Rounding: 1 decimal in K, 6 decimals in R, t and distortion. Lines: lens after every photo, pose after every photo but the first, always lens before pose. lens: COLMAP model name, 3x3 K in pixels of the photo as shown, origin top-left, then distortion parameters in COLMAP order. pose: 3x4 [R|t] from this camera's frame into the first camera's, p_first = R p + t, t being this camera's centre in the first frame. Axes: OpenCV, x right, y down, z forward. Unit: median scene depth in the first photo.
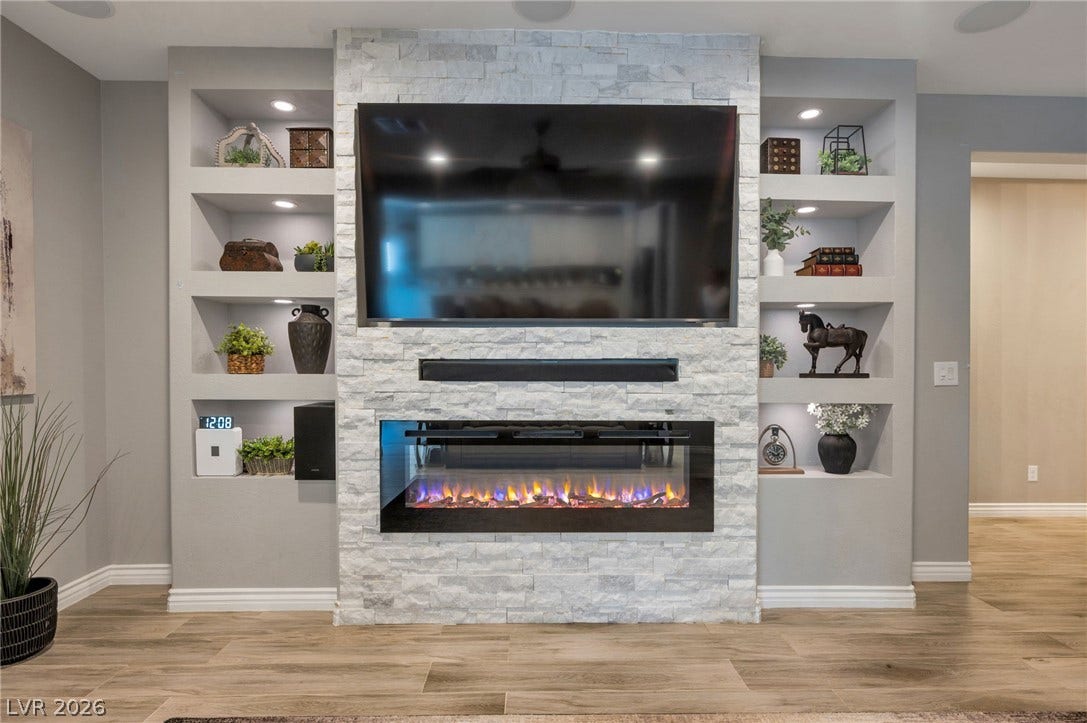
lens RADIAL K [[531.4, 0, 543.8], [0, 531.4, 368.9], [0, 0, 1]] dist [0.001887, 0.000290]
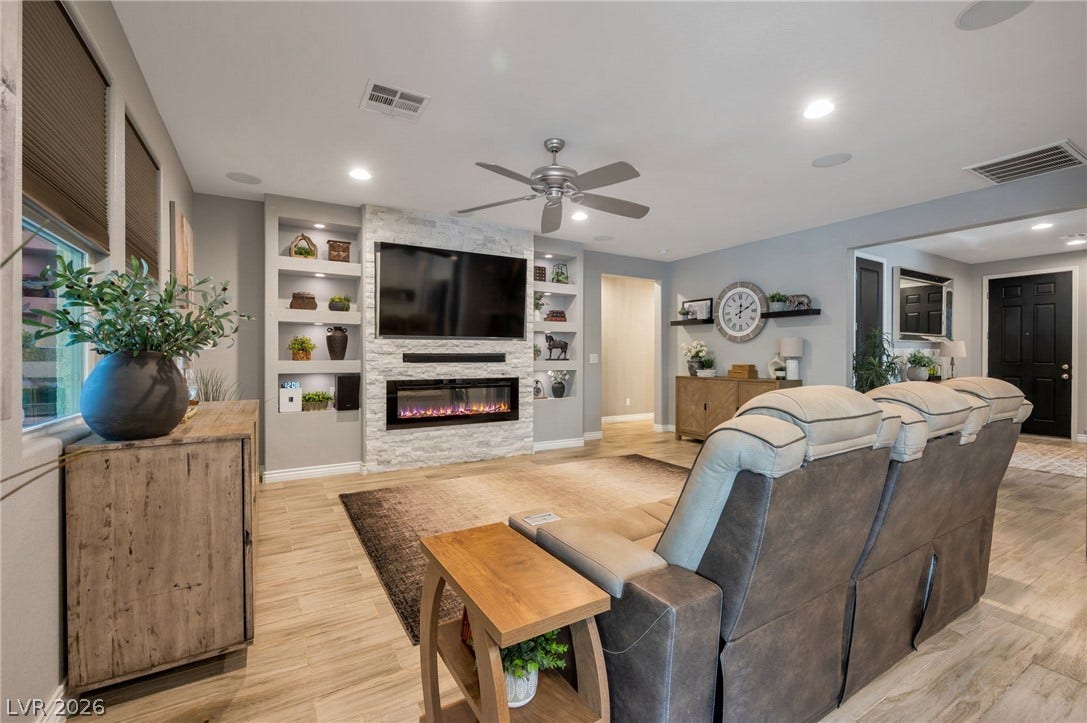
lens RADIAL K [[464.0, 0, 543.5], [0, 464.0, 361.5], [0, 0, 1]] dist [-0.000501, 0.000206]
pose [[0.872655, -0.008248, 0.488267, -0.640658], [0.006064, 0.999963, 0.006054, 0.007965], [-0.488299, -0.002323, 0.872673, -0.973607]]
